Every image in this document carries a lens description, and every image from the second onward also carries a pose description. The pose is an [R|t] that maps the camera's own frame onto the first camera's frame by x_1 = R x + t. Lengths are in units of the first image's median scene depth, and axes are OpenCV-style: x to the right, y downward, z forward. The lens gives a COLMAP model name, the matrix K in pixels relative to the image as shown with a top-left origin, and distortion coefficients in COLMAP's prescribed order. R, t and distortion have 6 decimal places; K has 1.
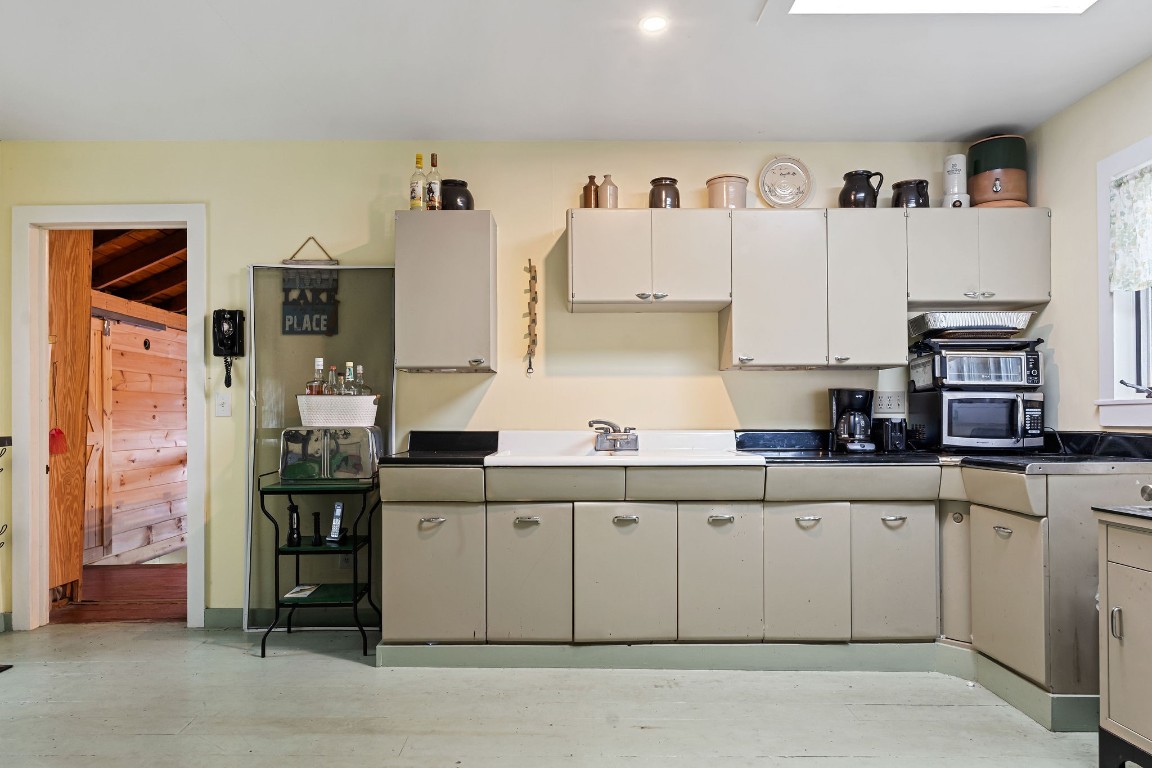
lens RADIAL K [[733.3, 0, 577.7], [0, 733.3, 410.1], [0, 0, 1]] dist [0.007497, -0.003695]
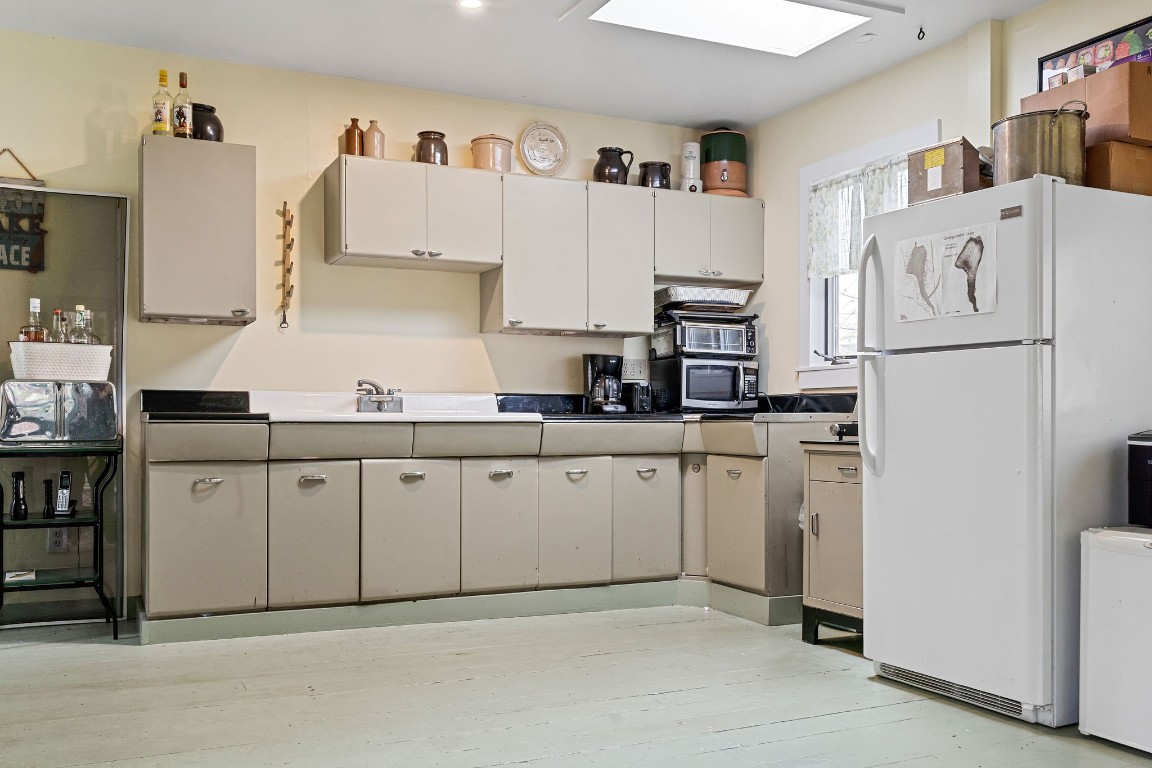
lens RADIAL K [[1053.0, 0, 577.5], [0, 1053.0, 428.6], [0, 0, 1]] dist [0.034832, -0.003726]
pose [[0.906393, -0.000970, 0.422435, -0.312381], [-0.006786, 0.999835, 0.016855, 0.053905], [-0.422381, -0.018144, 0.906237, -0.369721]]
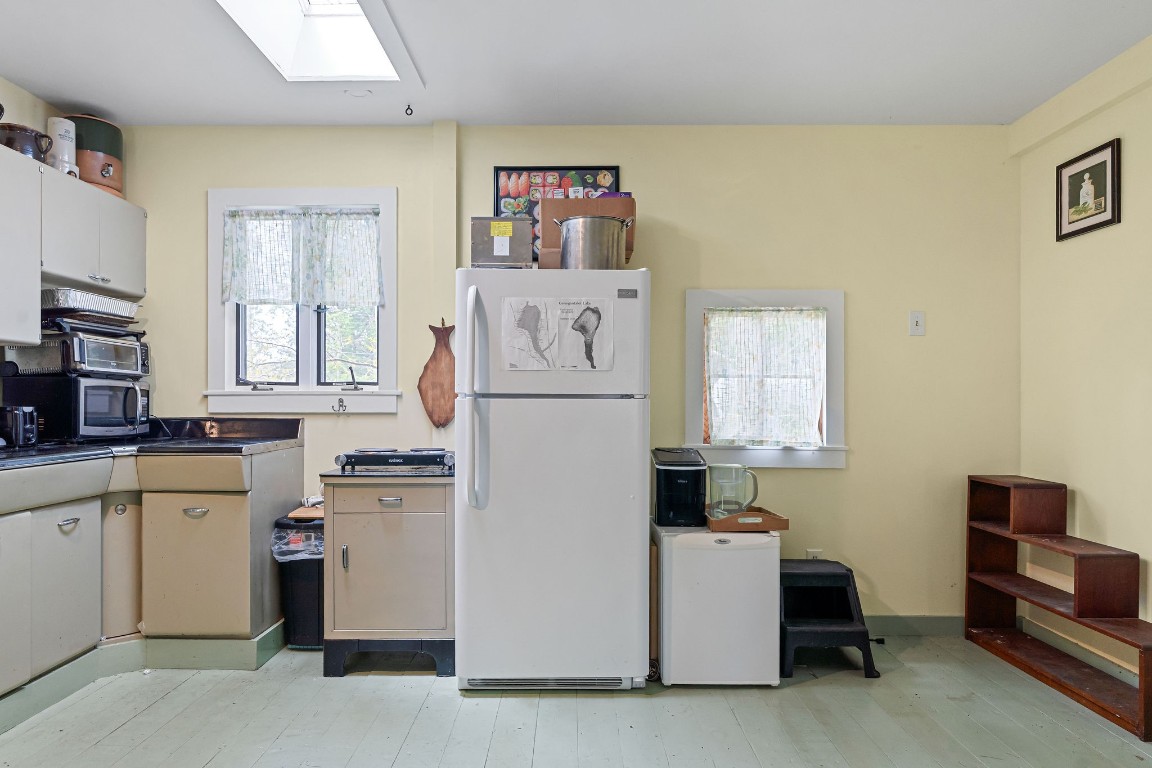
lens RADIAL K [[685.3, 0, 553.3], [0, 685.3, 407.1], [0, 0, 1]] dist [0.004565, 0.001270]
pose [[0.031231, -0.005447, 0.999497, -0.337767], [-0.010974, 0.999923, 0.005792, 0.000389], [-0.999452, -0.011150, 0.031169, 0.370719]]
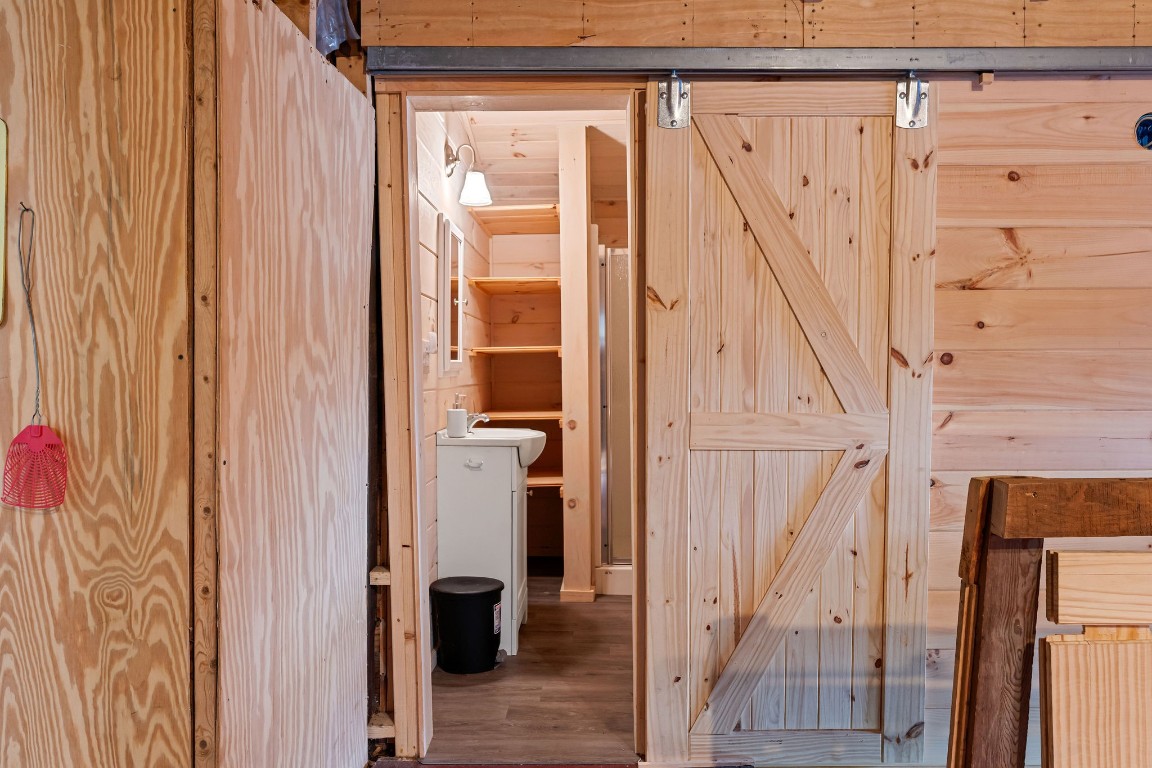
lens RADIAL K [[823.1, 0, 574.3], [0, 823.1, 427.2], [0, 0, 1]] dist [0.011329, 0.001549]
pose [[-0.014393, 0.075335, -0.997054, -0.434425], [0.022564, 0.996928, 0.075000, 0.005730], [0.999642, -0.021418, -0.016048, 1.460266]]
